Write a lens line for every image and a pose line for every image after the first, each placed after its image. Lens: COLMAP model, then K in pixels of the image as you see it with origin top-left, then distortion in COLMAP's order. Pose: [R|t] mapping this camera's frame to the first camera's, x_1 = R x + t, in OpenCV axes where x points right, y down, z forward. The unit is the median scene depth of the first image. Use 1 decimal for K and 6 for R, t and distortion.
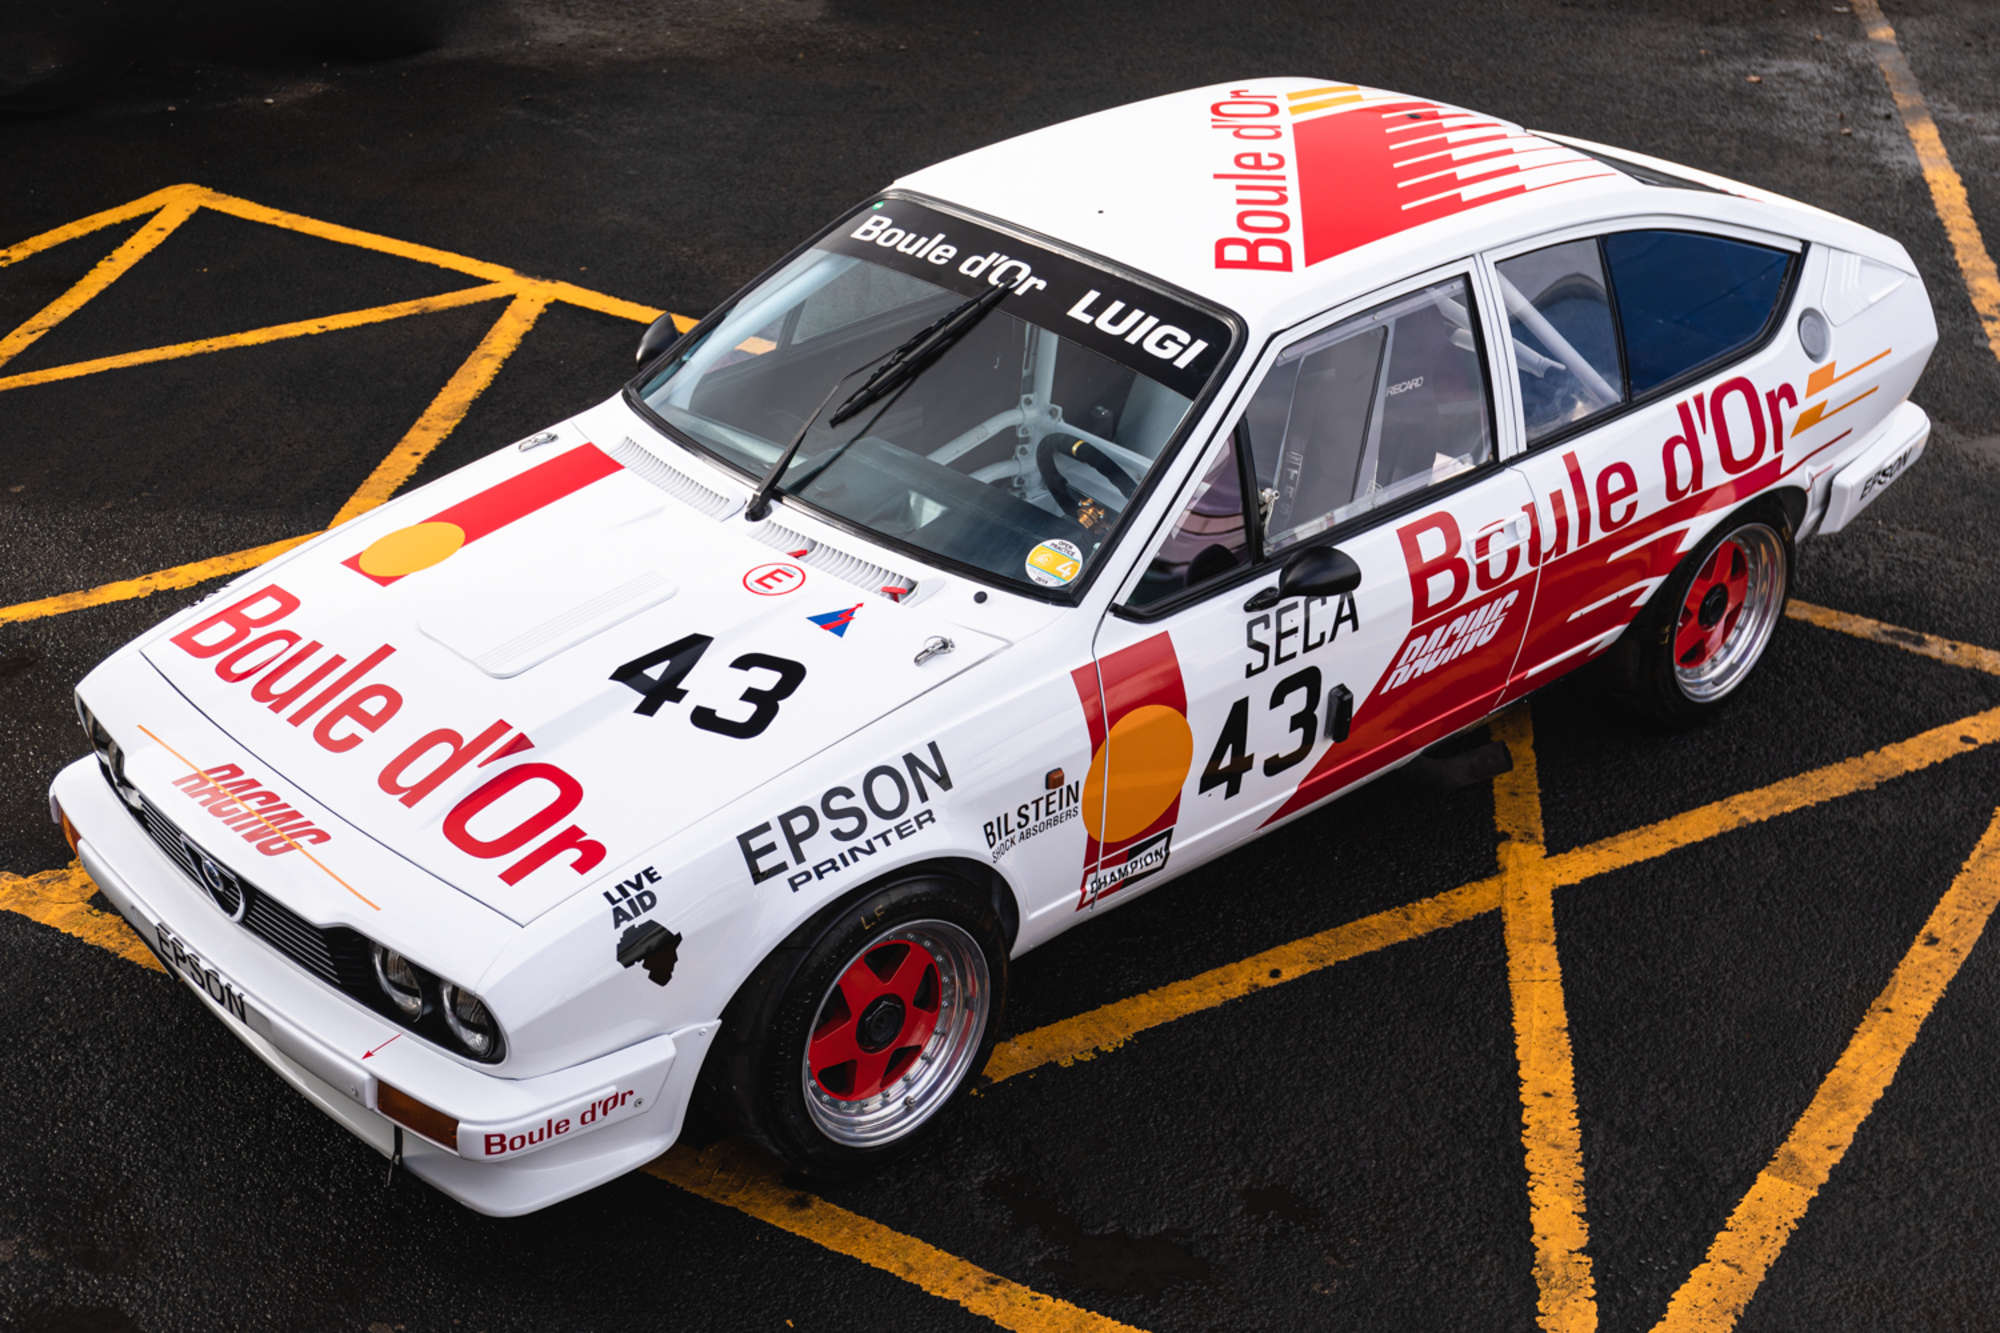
lens RADIAL K [[3038.1, 0, 1042.5], [0, 3038.1, 666.4], [0, 0, 1]] dist [-0.030490, -0.203577]
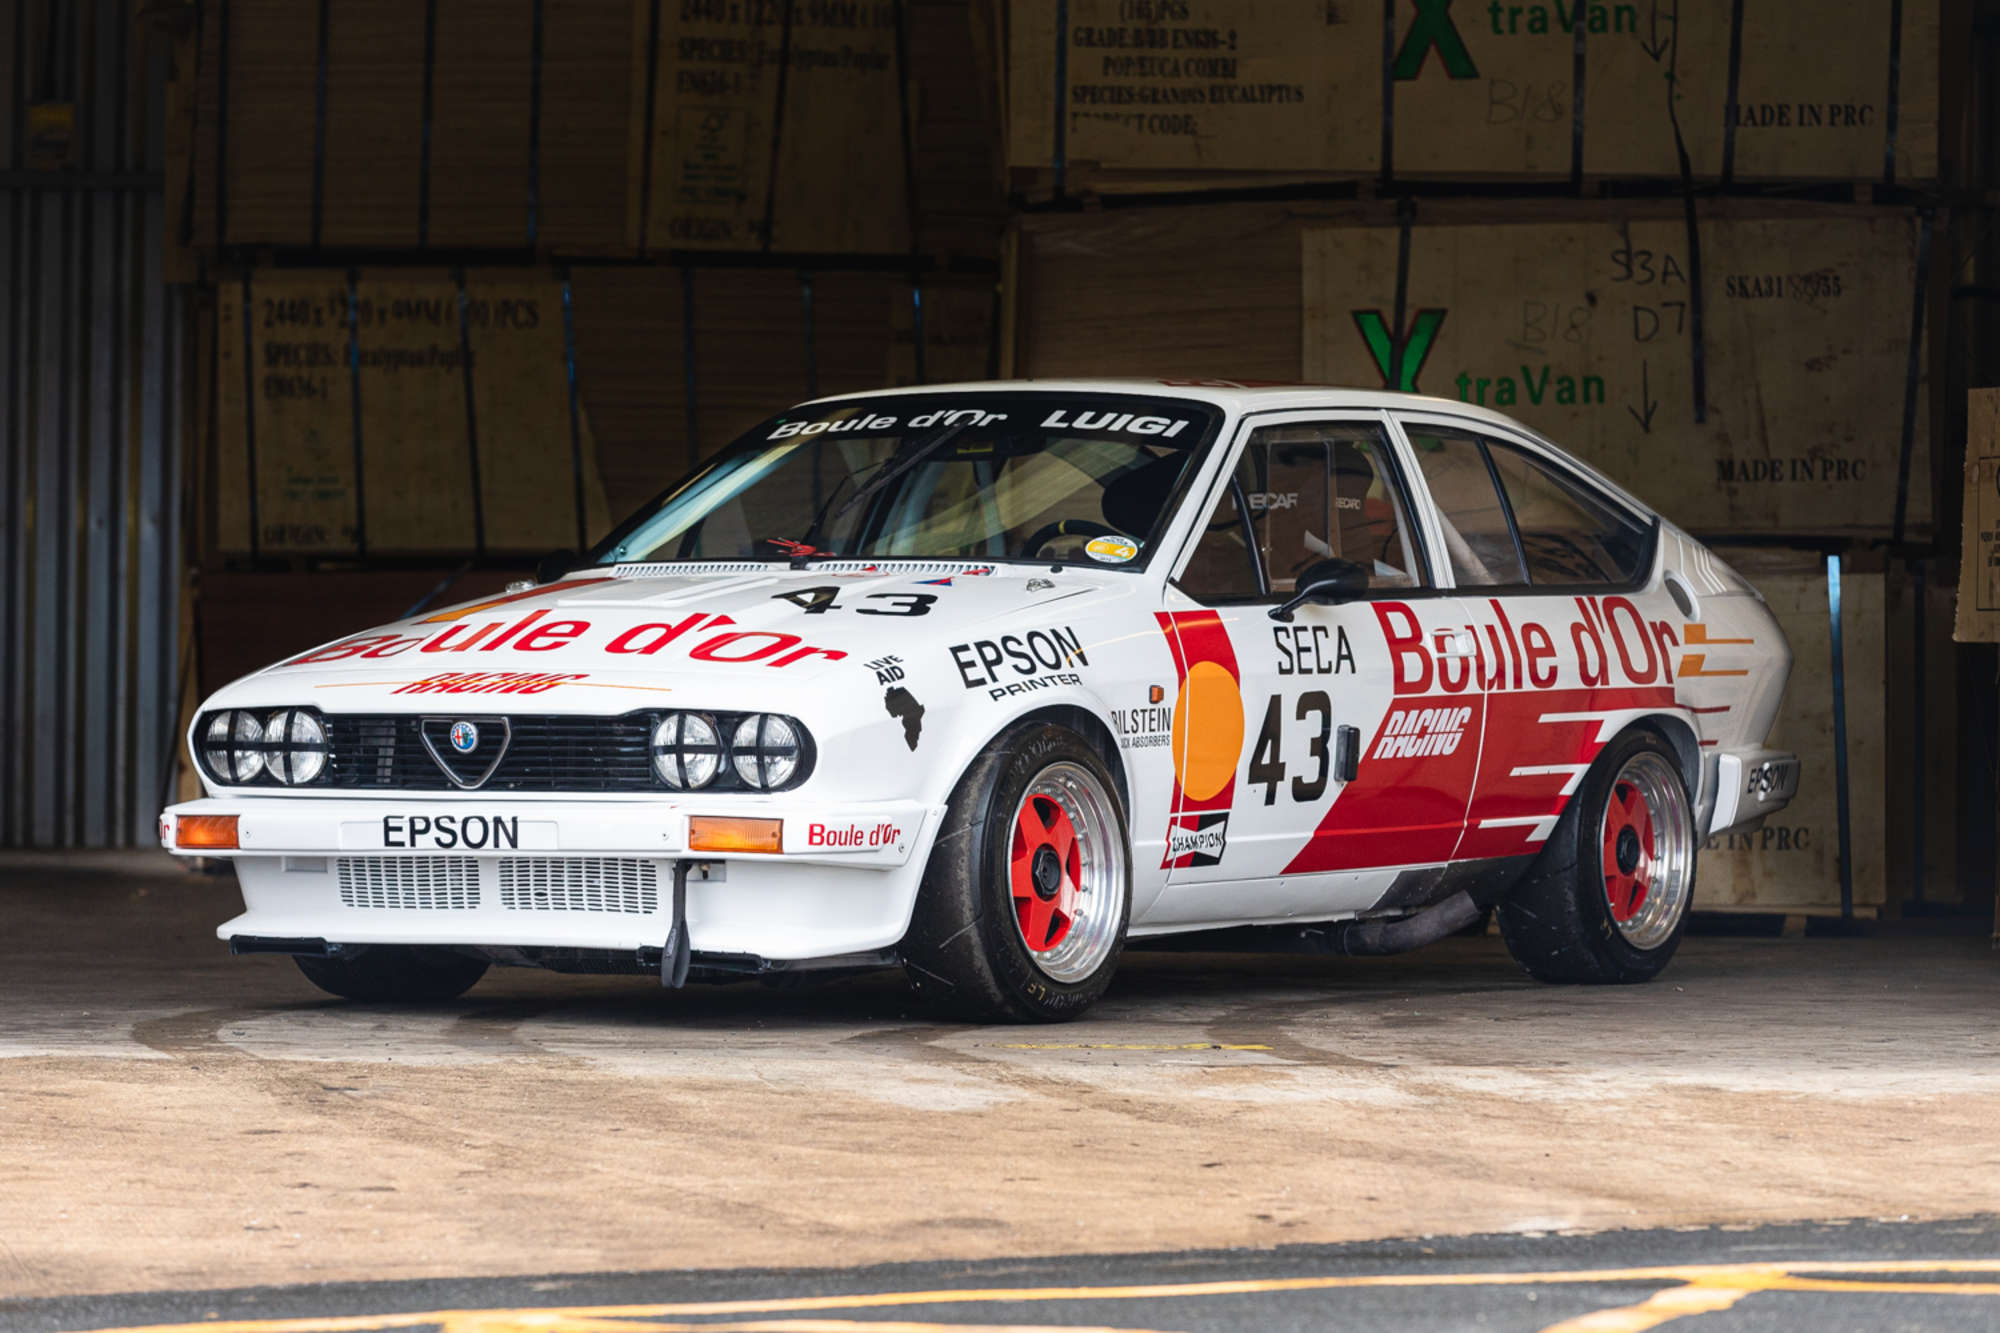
lens RADIAL K [[10200.9, 0, 1000.0], [0, 10200.9, 666.5], [0, 0, 1]] dist [0.088808, -0.743746]
pose [[0.960986, -0.012910, 0.276296, -1.094942], [0.137077, 0.889842, -0.435191, 1.664606], [-0.240241, 0.456086, 0.856895, -2.214832]]
